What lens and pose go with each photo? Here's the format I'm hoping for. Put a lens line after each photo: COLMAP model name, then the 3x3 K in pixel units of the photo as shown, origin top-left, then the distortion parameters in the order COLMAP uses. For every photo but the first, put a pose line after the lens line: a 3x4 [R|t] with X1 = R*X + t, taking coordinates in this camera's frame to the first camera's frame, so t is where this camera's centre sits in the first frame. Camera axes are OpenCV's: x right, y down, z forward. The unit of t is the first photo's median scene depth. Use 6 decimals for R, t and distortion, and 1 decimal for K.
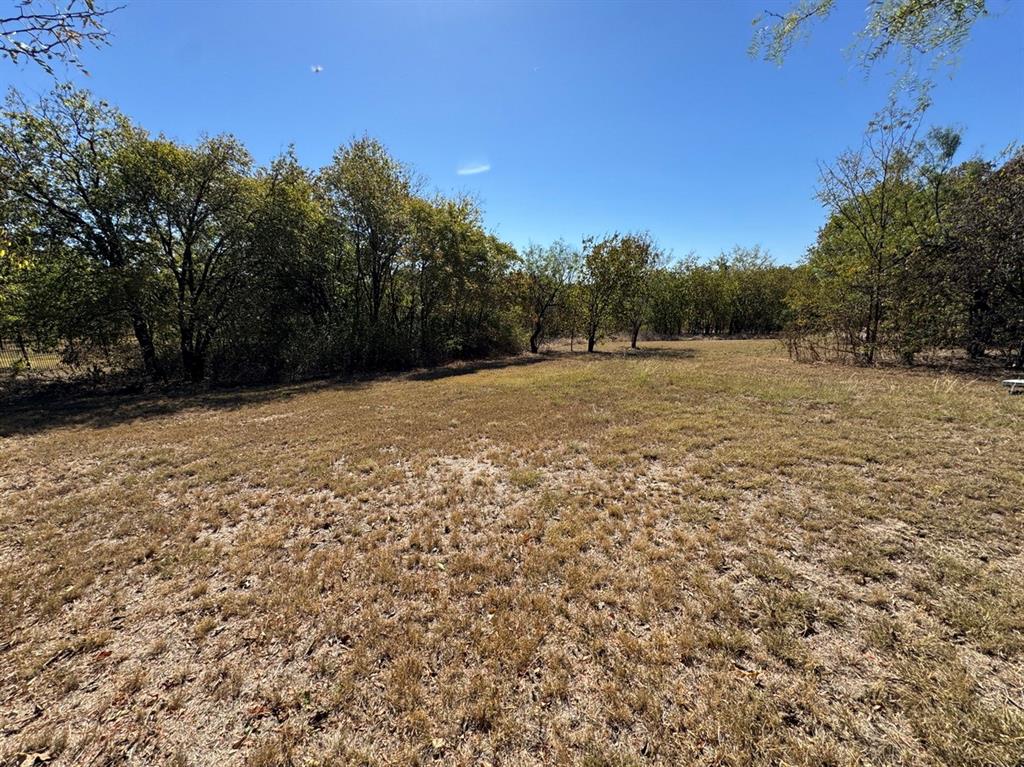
lens RADIAL K [[407.7, 0, 514.4], [0, 407.7, 379.2], [0, 0, 1]] dist [-0.004851, 0.001270]
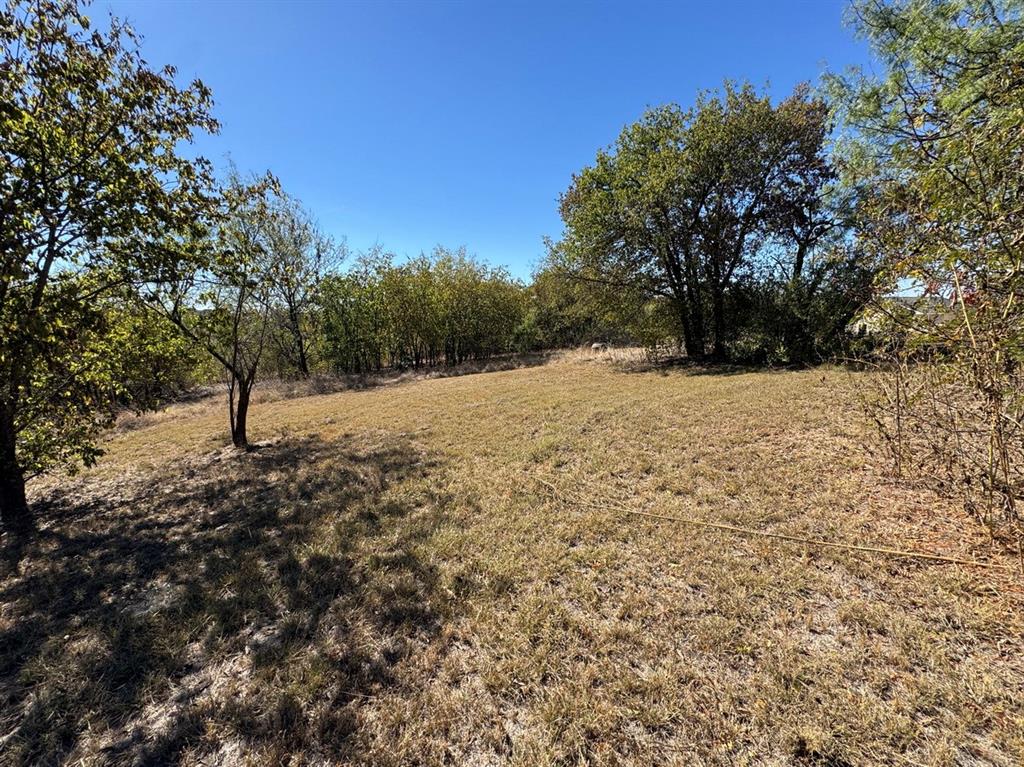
lens RADIAL K [[407.7, 0, 513.7], [0, 407.7, 383.1], [0, 0, 1]] dist [-0.004851, 0.001270]
pose [[0.774369, -0.117908, 0.621651, 0.514593], [0.153389, 0.988159, -0.003648, -0.176137], [-0.613860, 0.098179, 0.783286, 1.134310]]
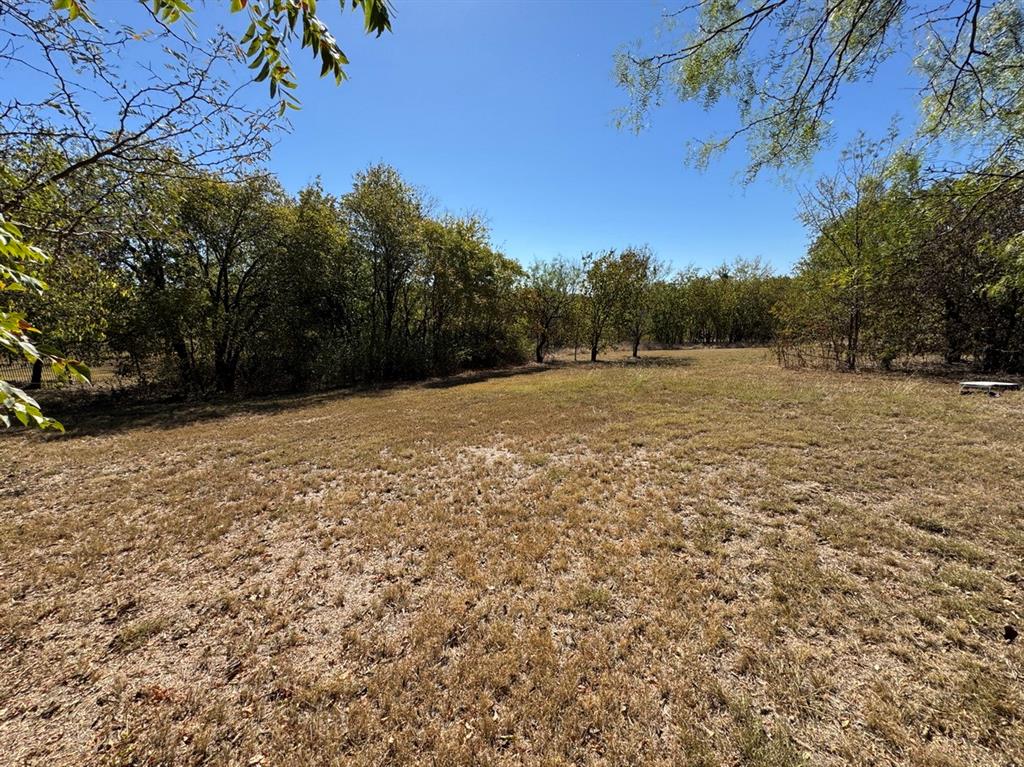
lens RADIAL K [[407.7, 0, 511.6], [0, 407.7, 378.6], [0, 0, 1]] dist [-0.004851, 0.001270]
pose [[0.999795, -0.007548, -0.018763, -0.007841], [0.007042, 0.999614, -0.026863, 0.008386], [0.018959, 0.026726, 0.999463, -0.091352]]
